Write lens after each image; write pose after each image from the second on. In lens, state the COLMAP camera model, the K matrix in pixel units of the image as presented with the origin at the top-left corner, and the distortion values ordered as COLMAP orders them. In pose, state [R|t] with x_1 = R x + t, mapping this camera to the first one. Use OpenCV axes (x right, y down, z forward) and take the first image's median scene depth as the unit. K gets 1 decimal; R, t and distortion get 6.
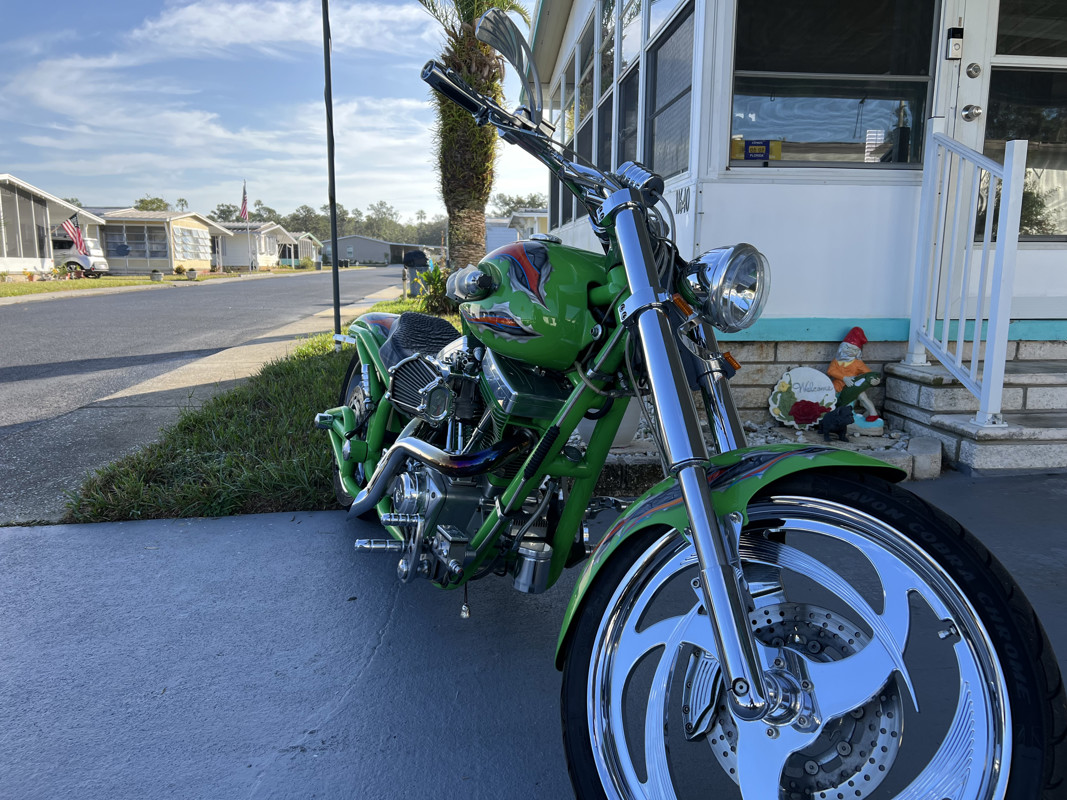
lens RADIAL K [[800.4, 0, 538.5], [0, 800.4, 420.8], [0, 0, 1]] dist [0.033928, -0.037022]
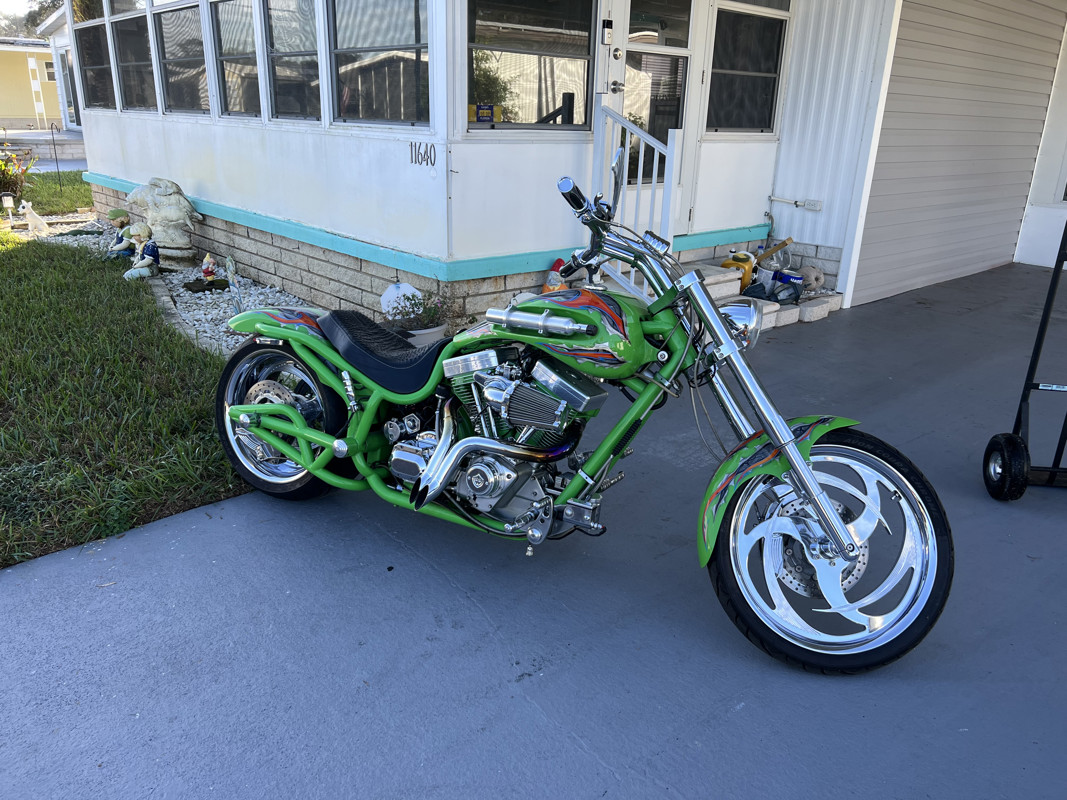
lens RADIAL K [[800.4, 0, 538.5], [0, 800.4, 420.8], [0, 0, 1]] dist [0.033928, -0.037022]
pose [[0.800737, -0.197053, 0.565677, -0.549413], [0.090193, 0.973239, 0.211355, -0.182514], [-0.592187, -0.118220, 0.797082, -0.052788]]
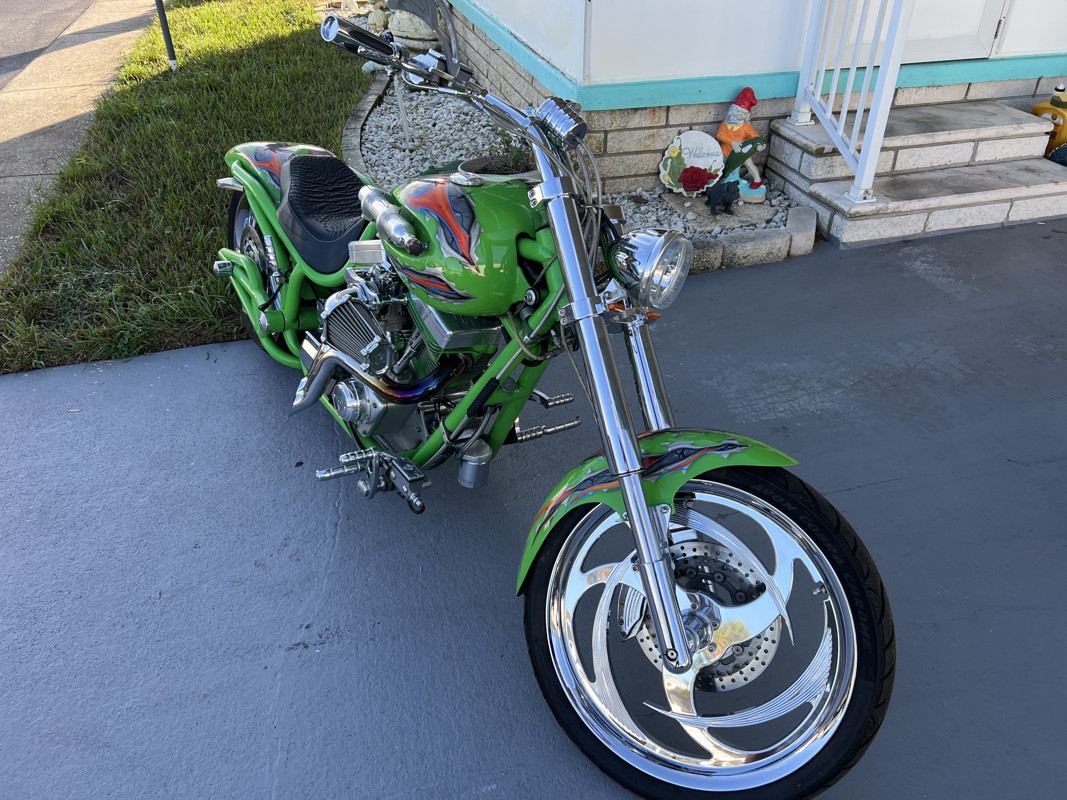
lens RADIAL K [[795.7, 0, 534.7], [0, 795.7, 416.7], [0, 0, 1]] dist [0.033712, -0.041416]
pose [[0.986284, -0.101843, 0.129891, -0.039640], [0.039966, 0.910886, 0.410719, -0.214844], [-0.160145, -0.399894, 0.902462, -0.004603]]
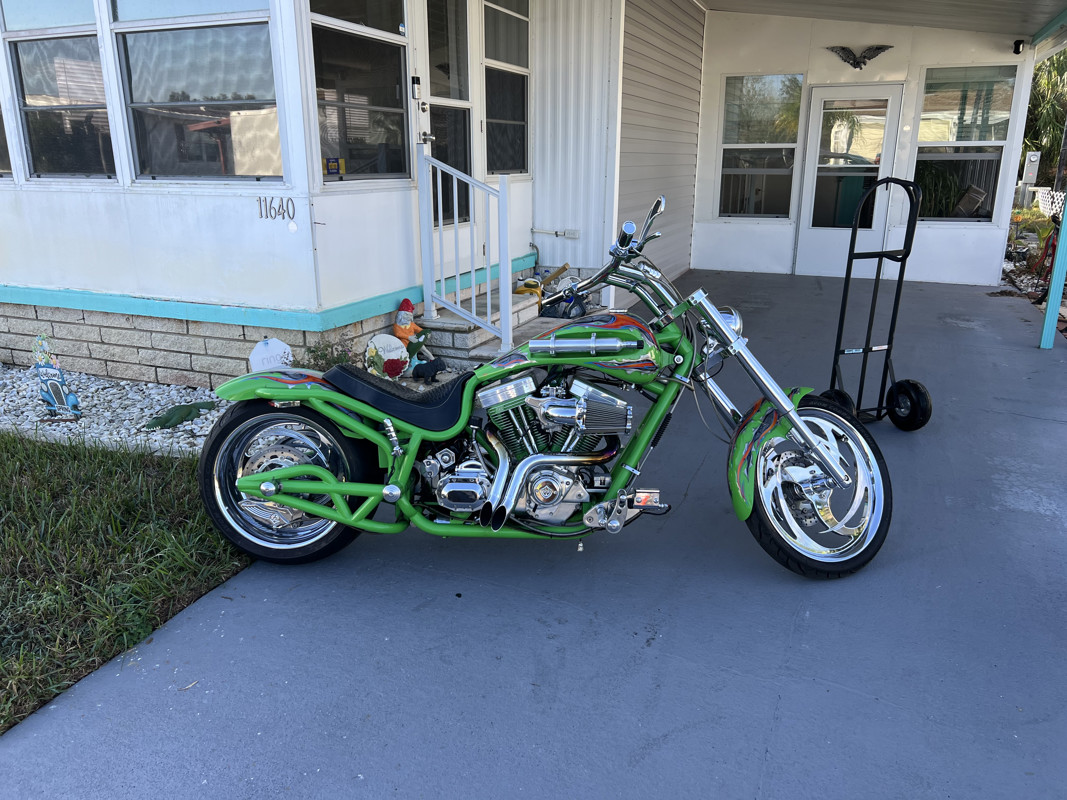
lens RADIAL K [[800.4, 0, 538.5], [0, 800.4, 420.8], [0, 0, 1]] dist [0.033928, -0.037022]
pose [[0.457458, -0.281806, 0.843397, -0.931683], [0.171579, 0.958605, 0.227237, -0.249194], [-0.872521, 0.040758, 0.486873, 0.203516]]
